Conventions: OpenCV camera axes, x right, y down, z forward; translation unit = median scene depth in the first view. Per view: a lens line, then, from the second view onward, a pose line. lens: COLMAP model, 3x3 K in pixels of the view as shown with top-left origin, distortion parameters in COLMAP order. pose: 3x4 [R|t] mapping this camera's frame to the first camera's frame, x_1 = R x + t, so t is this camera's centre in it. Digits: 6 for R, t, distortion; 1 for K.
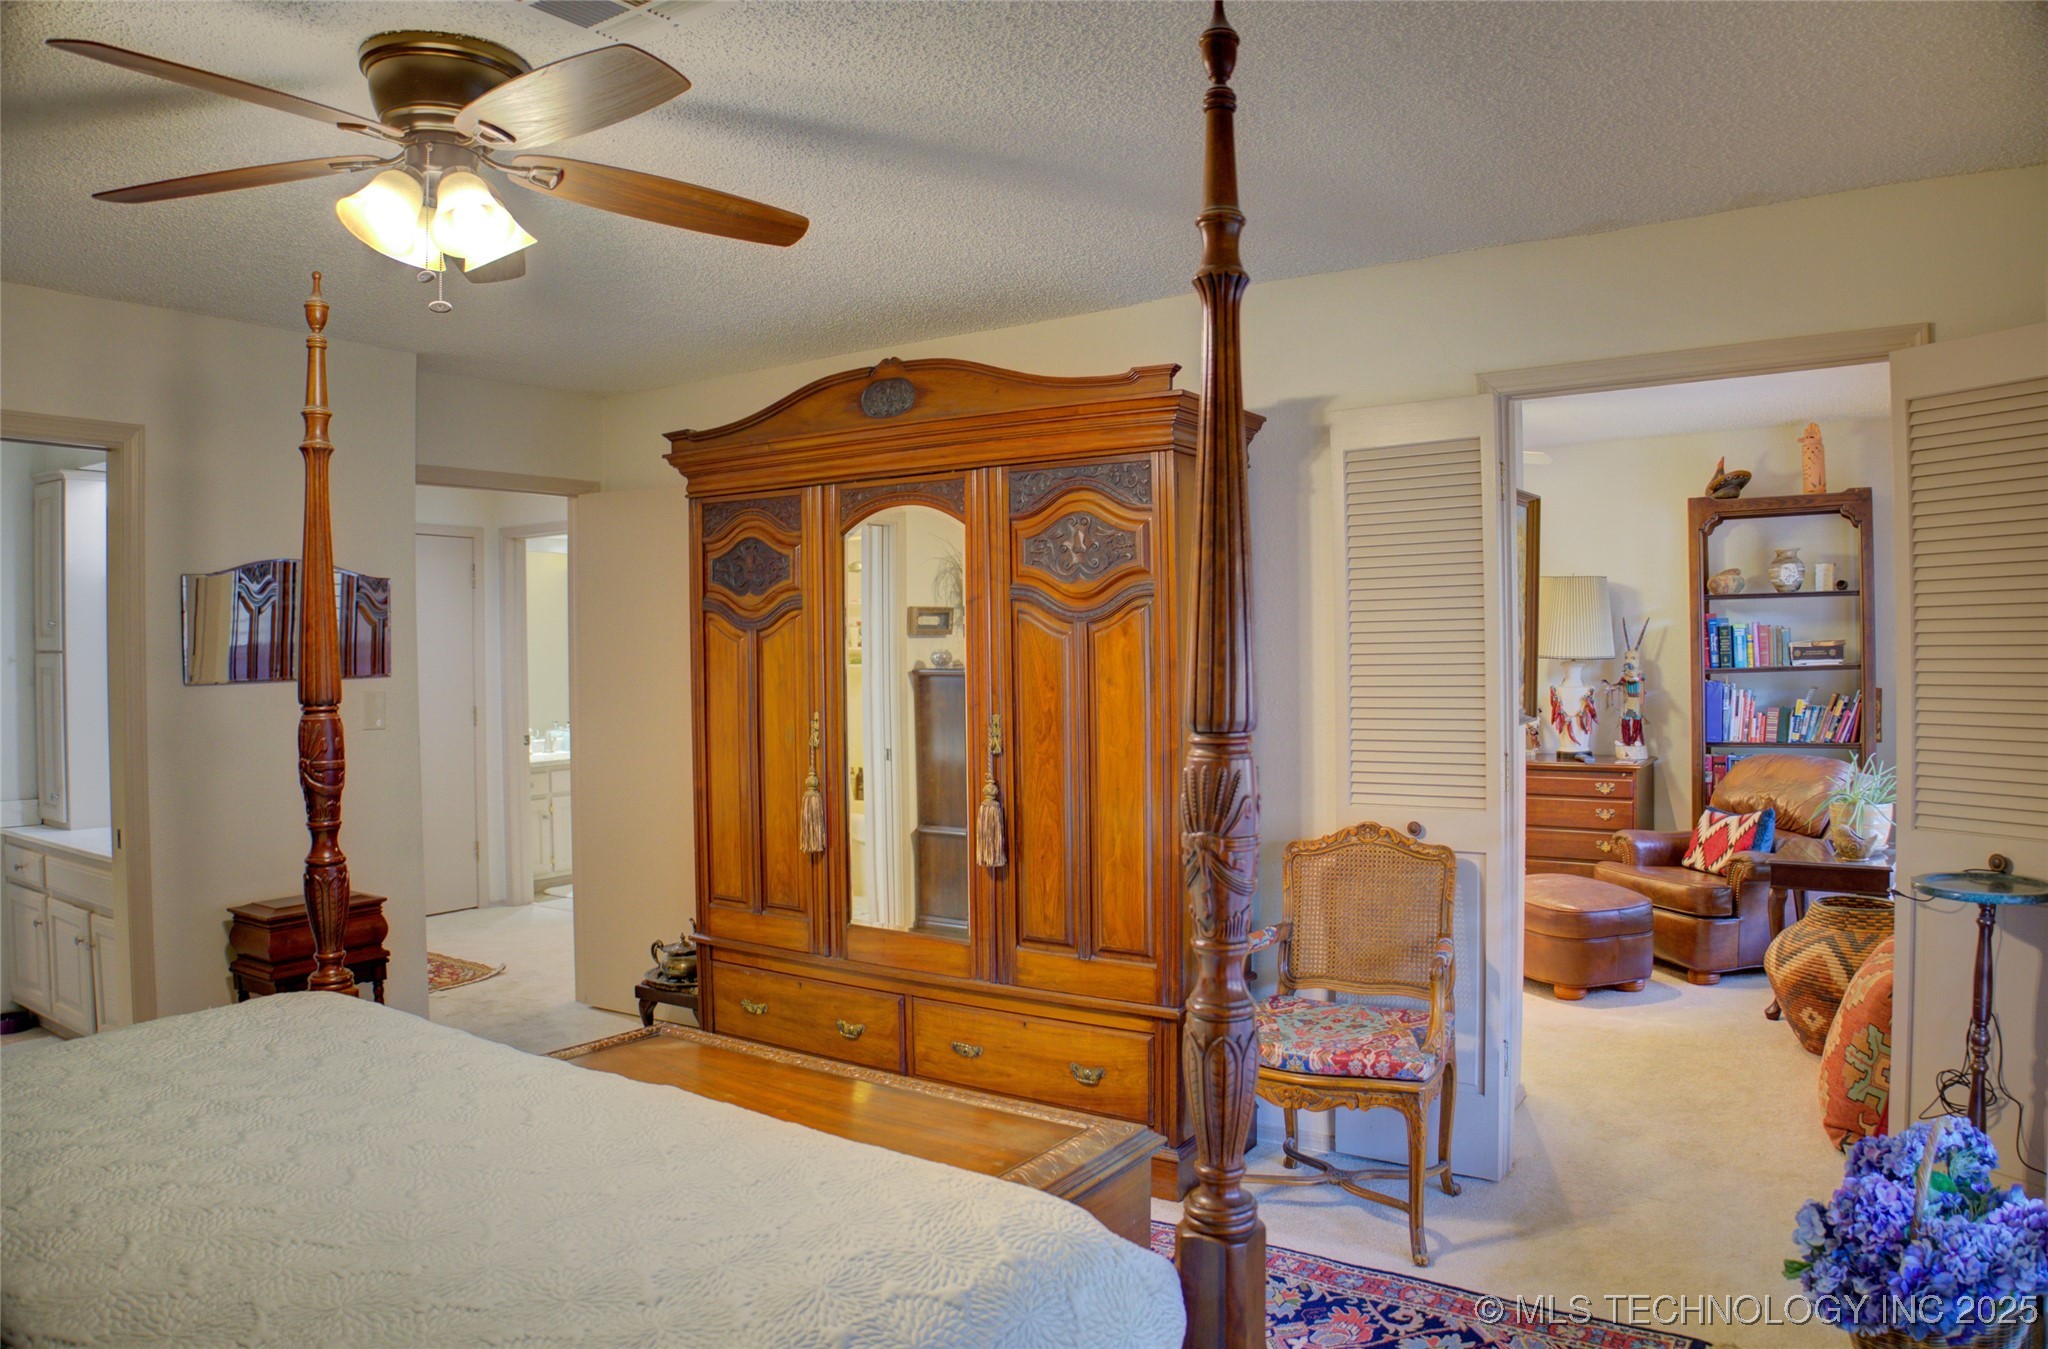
lens RADIAL K [[1409.8, 0, 1024.0], [0, 1409.8, 674.5], [0, 0, 1]] dist [-0.275822, 0.303756]
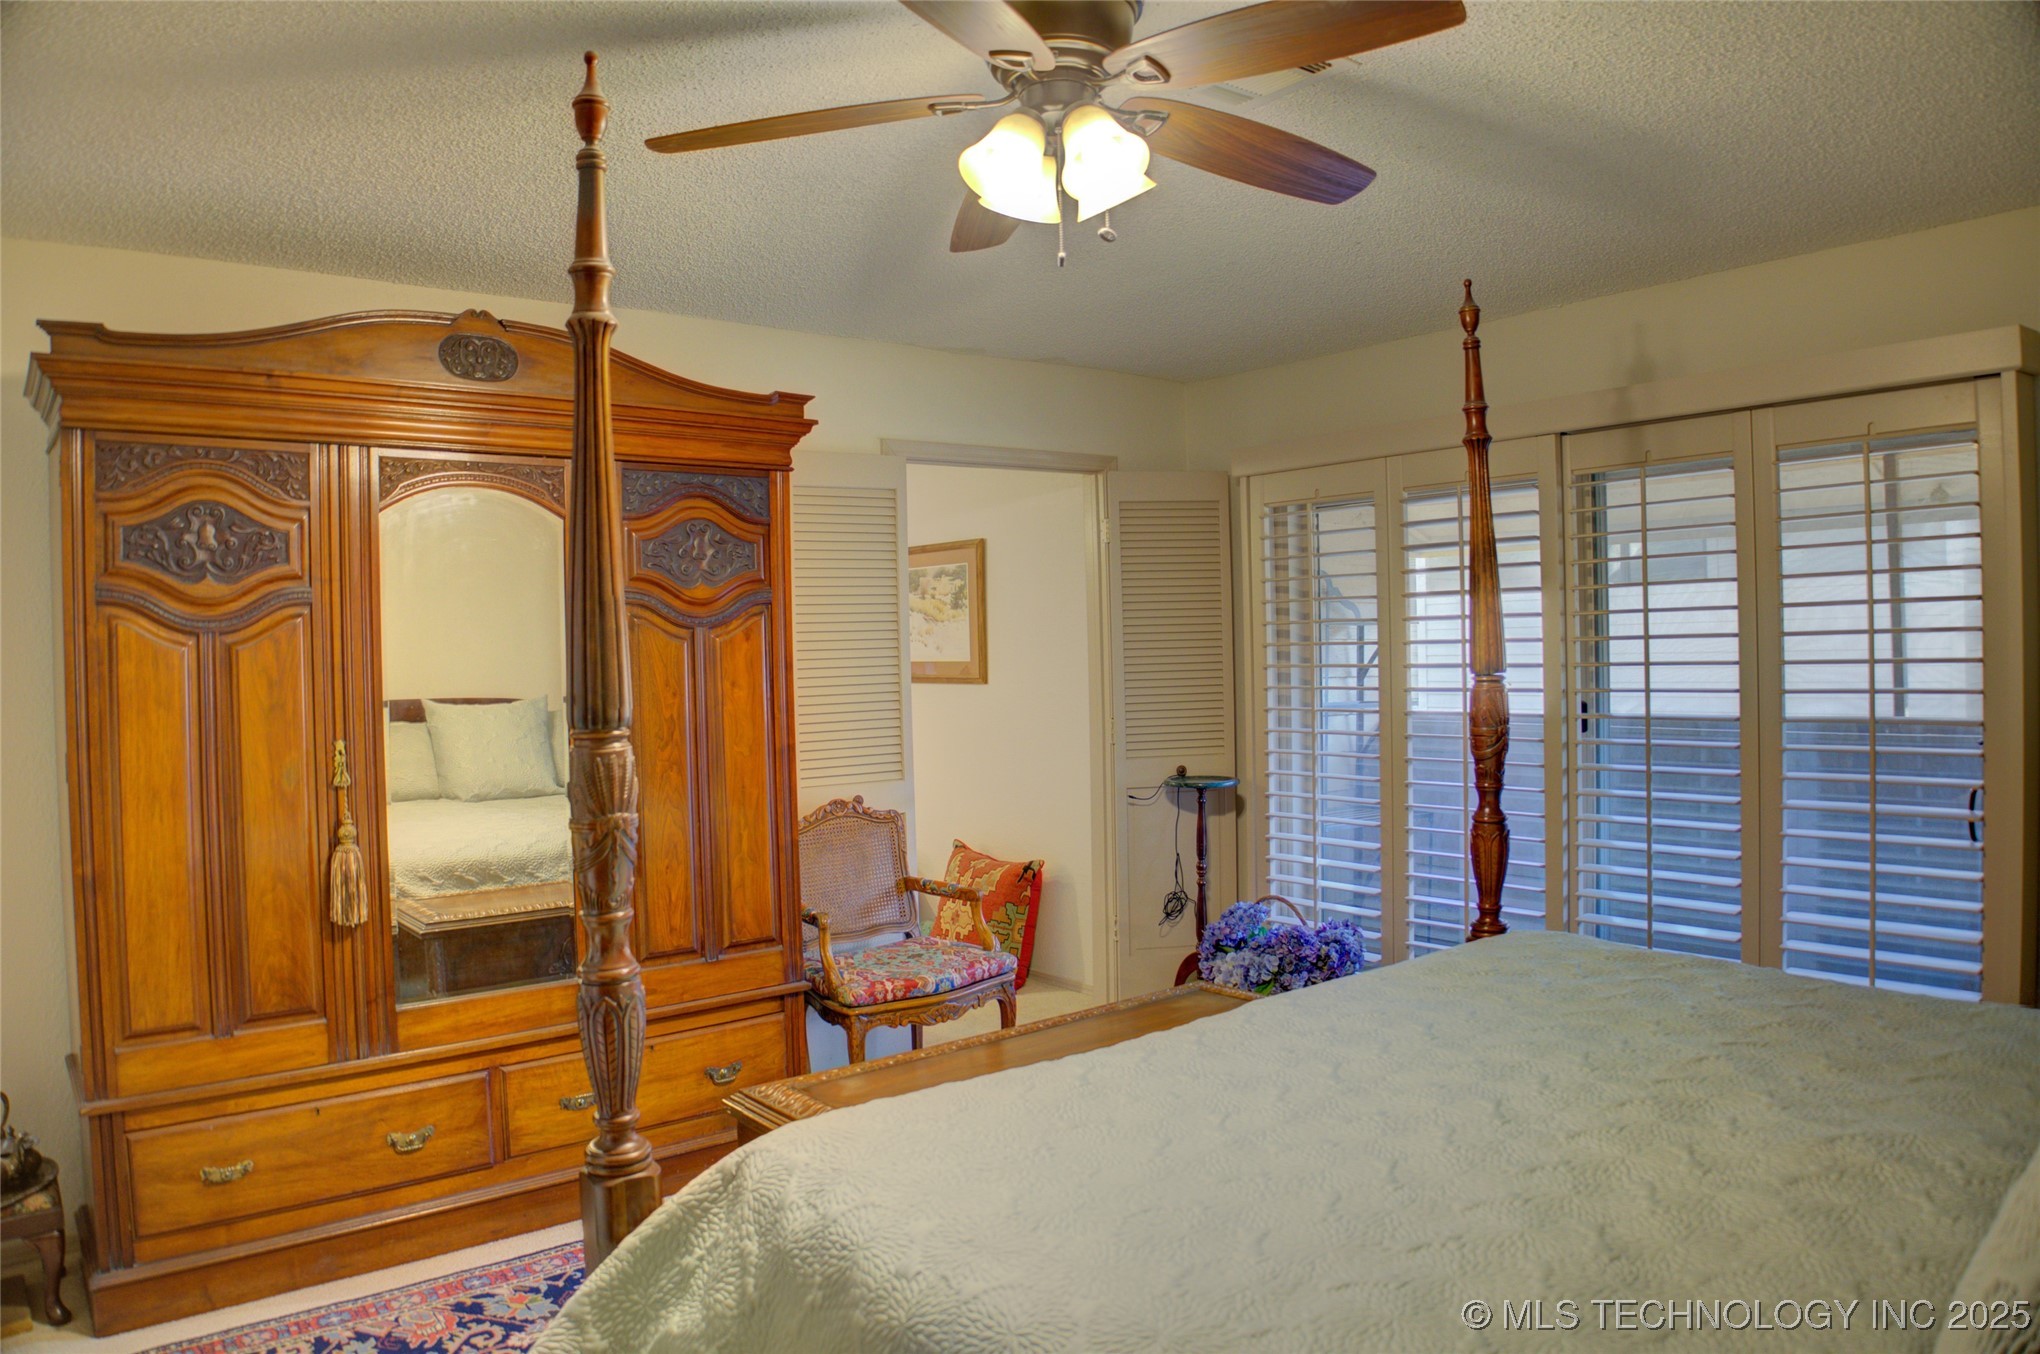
lens RADIAL K [[1386.8, 0, 1020.0], [0, 1386.8, 677.0], [0, 0, 1]] dist [-0.123440, 0.000492]
pose [[0.285317, -0.010056, 0.958380, -0.836266], [0.039201, 0.999231, -0.001186, 0.008510], [-0.957631, 0.037907, 0.285492, 0.490250]]
